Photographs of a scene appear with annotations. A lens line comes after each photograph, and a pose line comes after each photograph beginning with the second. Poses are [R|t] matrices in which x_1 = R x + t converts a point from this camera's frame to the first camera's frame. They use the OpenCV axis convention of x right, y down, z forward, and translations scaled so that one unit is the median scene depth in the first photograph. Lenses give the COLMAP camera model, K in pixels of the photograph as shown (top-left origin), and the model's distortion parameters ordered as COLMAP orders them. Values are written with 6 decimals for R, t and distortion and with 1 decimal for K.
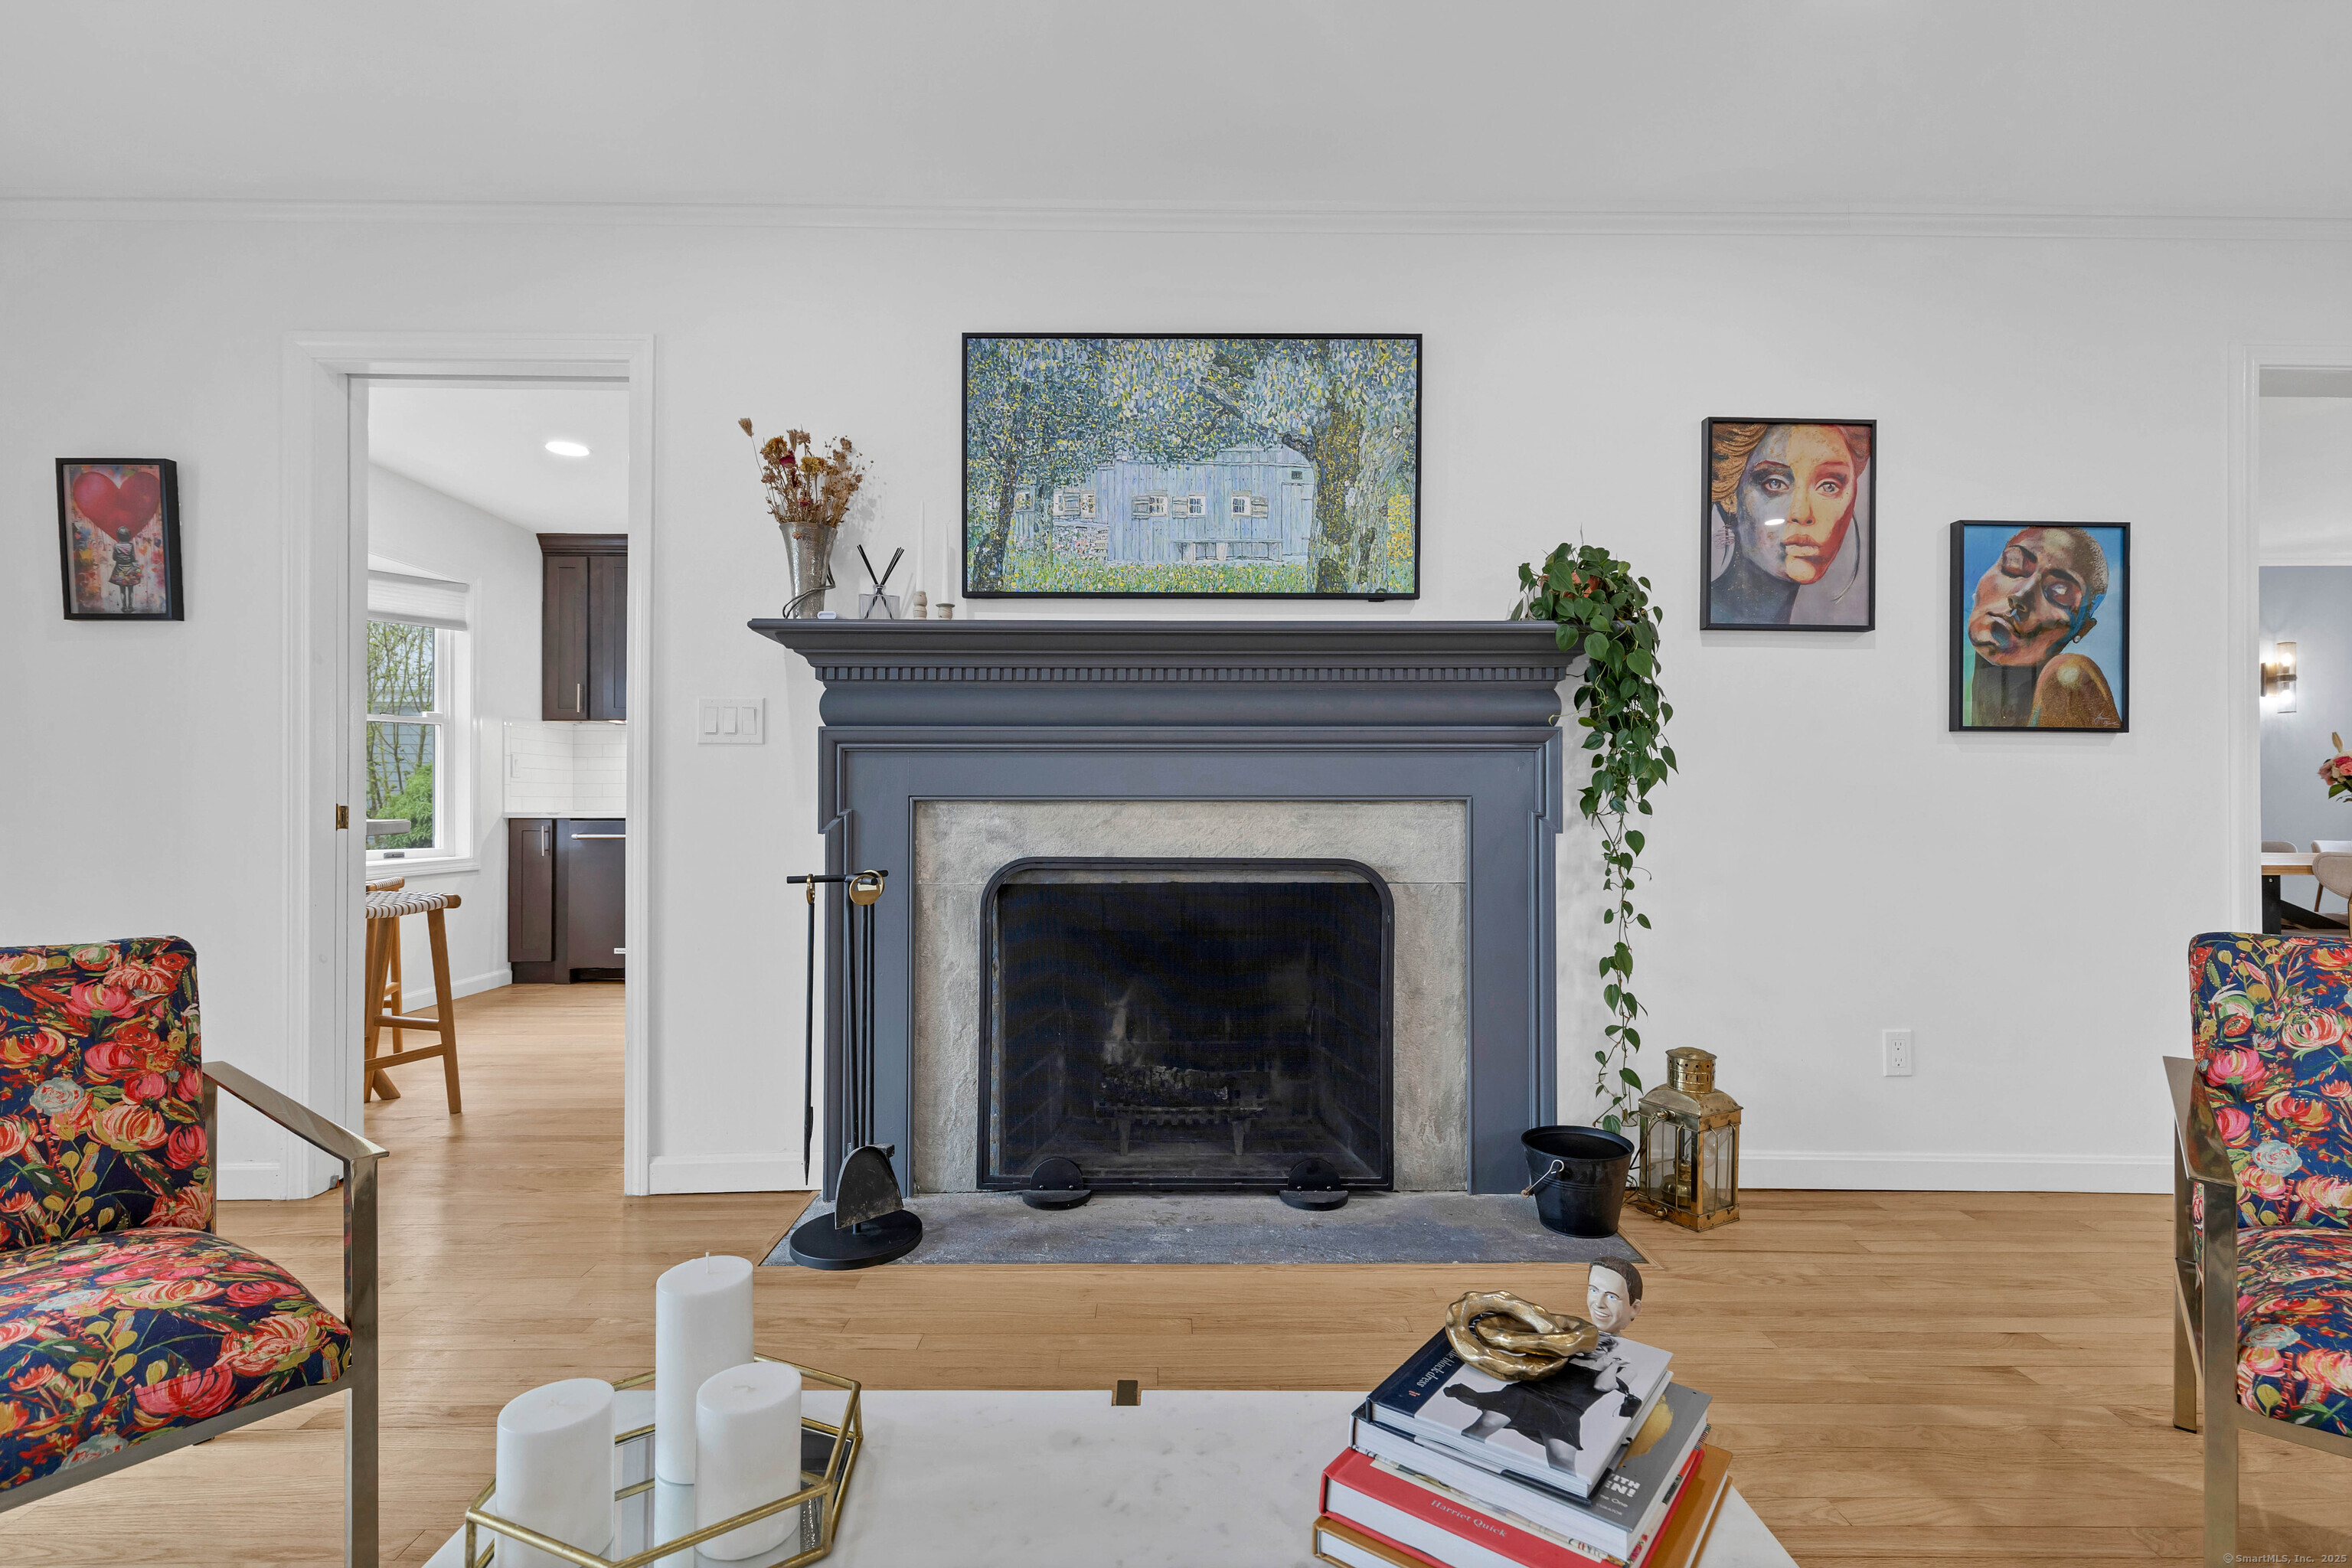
lens RADIAL K [[1080.2, 0, 1176.6], [0, 1080.2, 795.3], [0, 0, 1]] dist [0.002254, 0.000066]
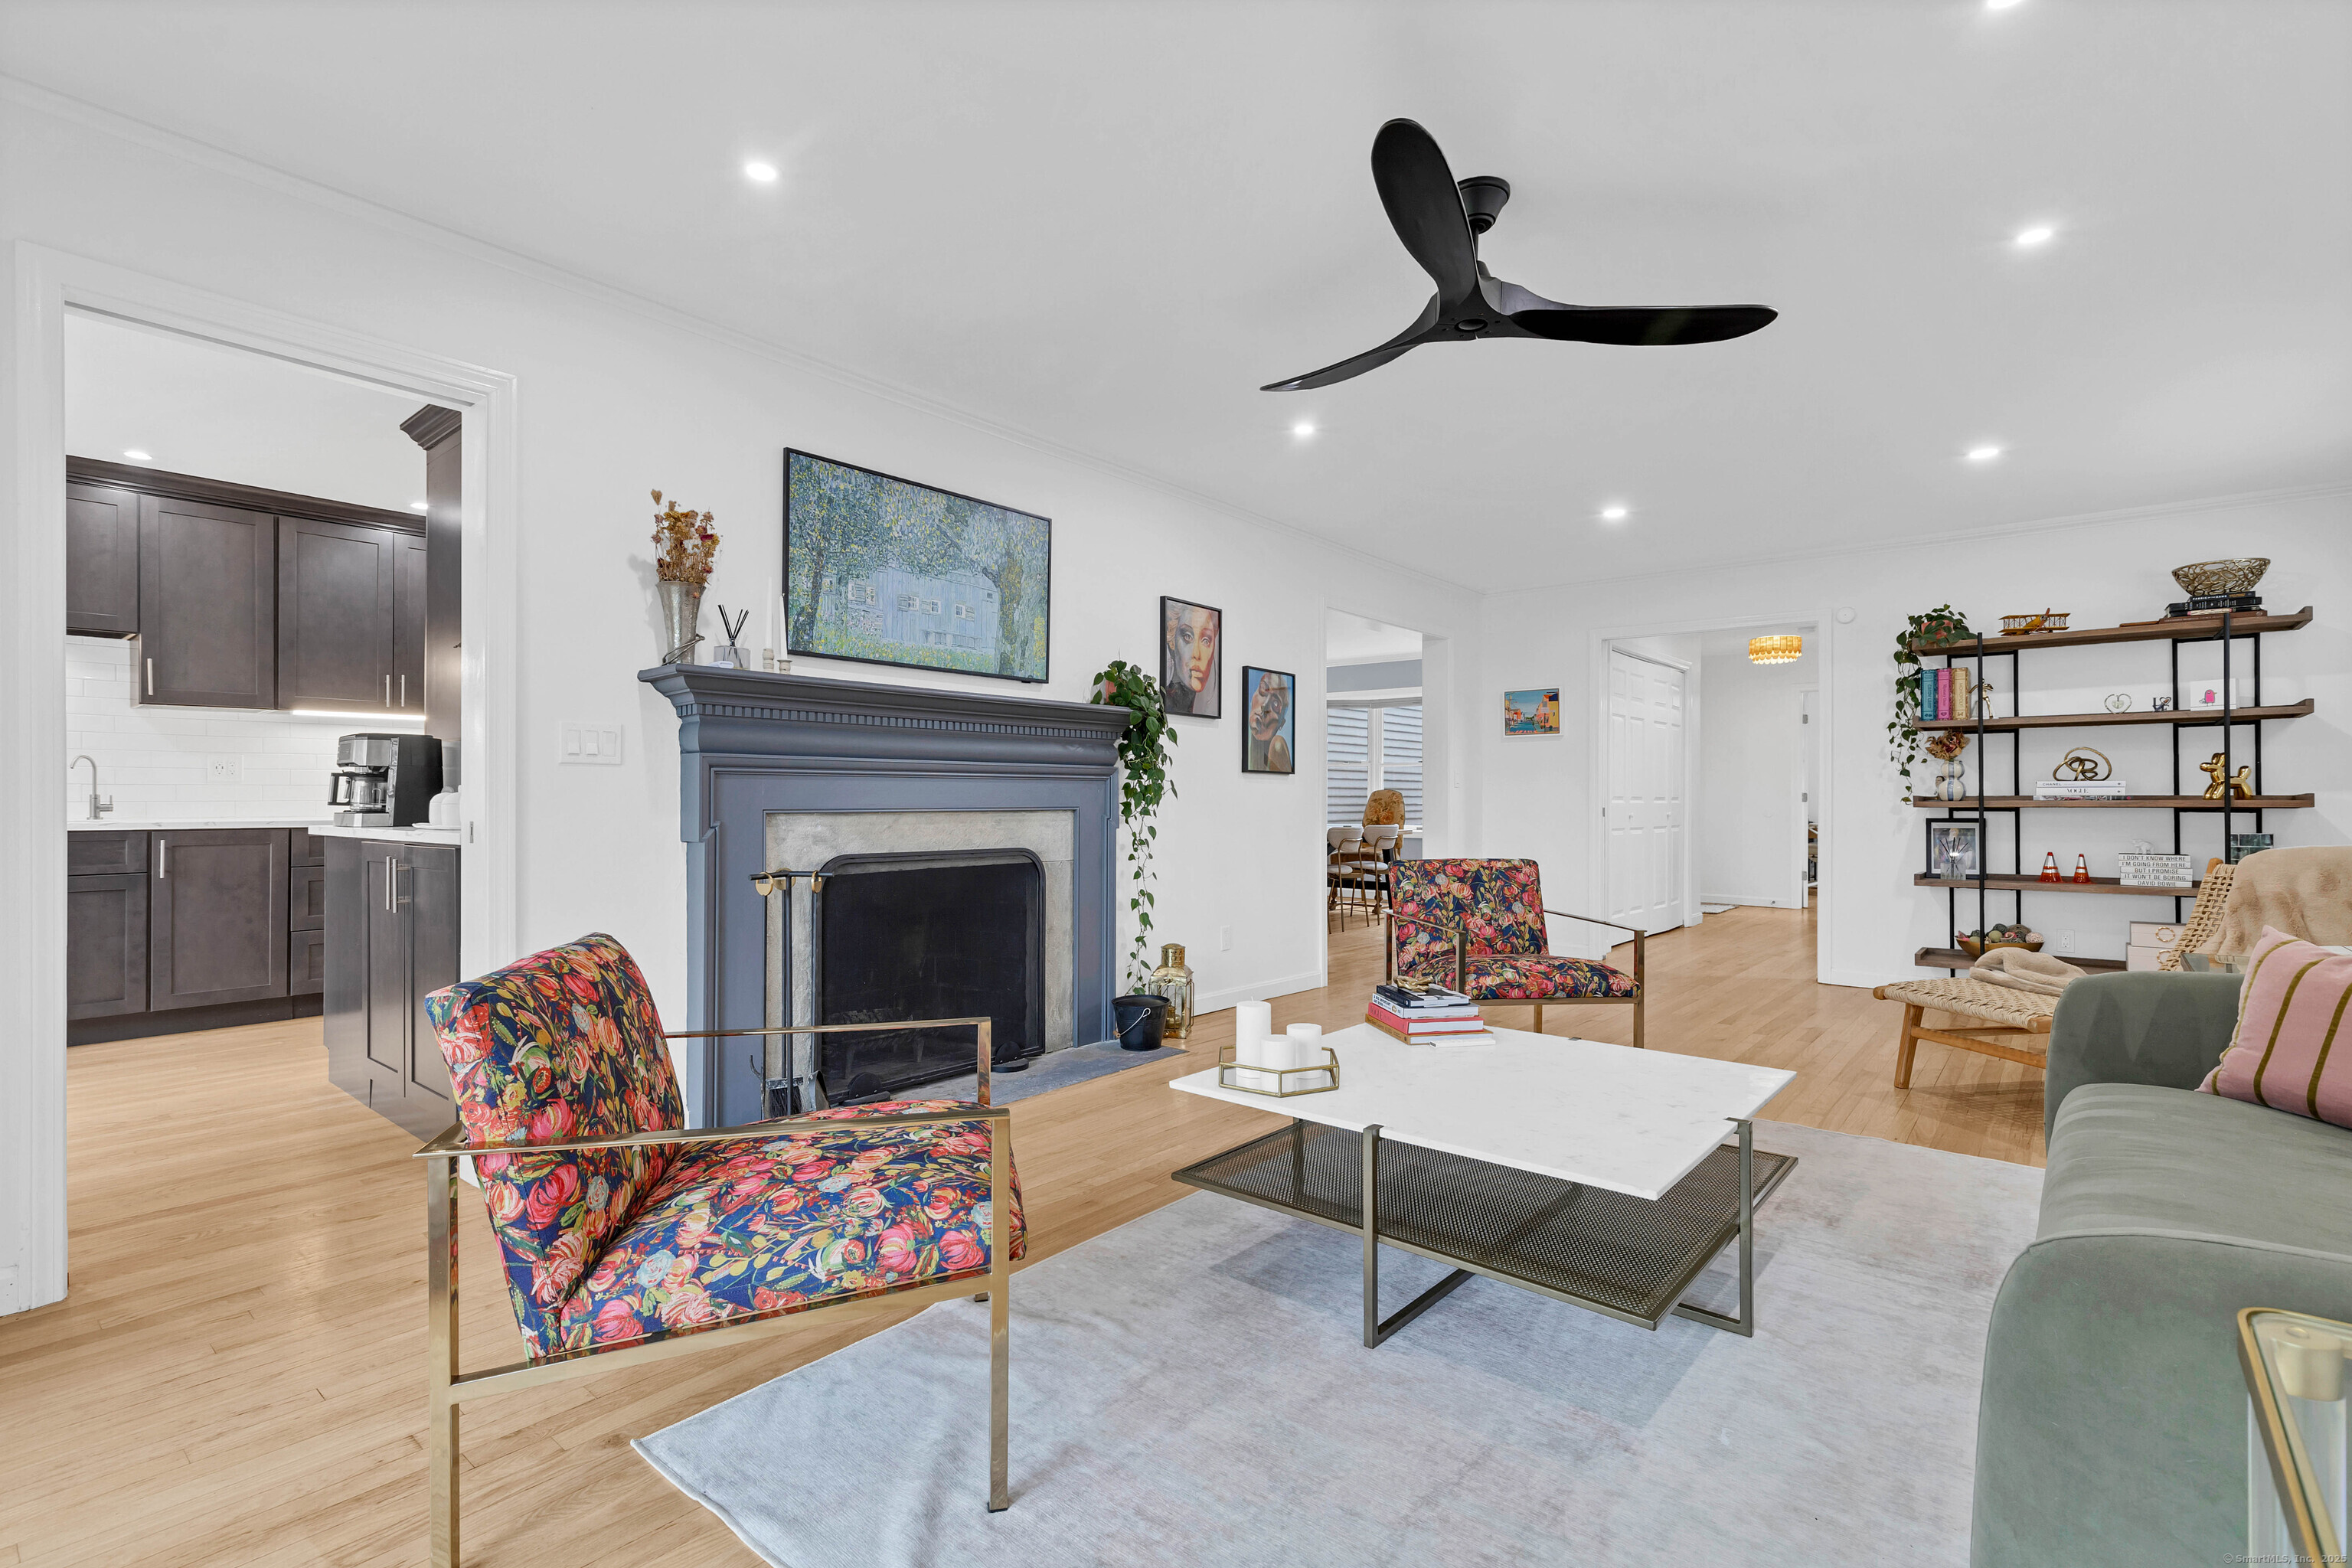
lens RADIAL K [[1080.2, 0, 1176.6], [0, 1080.2, 795.3], [0, 0, 1]] dist [0.002254, 0.000066]
pose [[0.644263, 0.001697, 0.764802, -0.878003], [-0.003680, 0.999993, 0.000881, -0.018731], [-0.764795, -0.003382, 0.644265, -0.177327]]
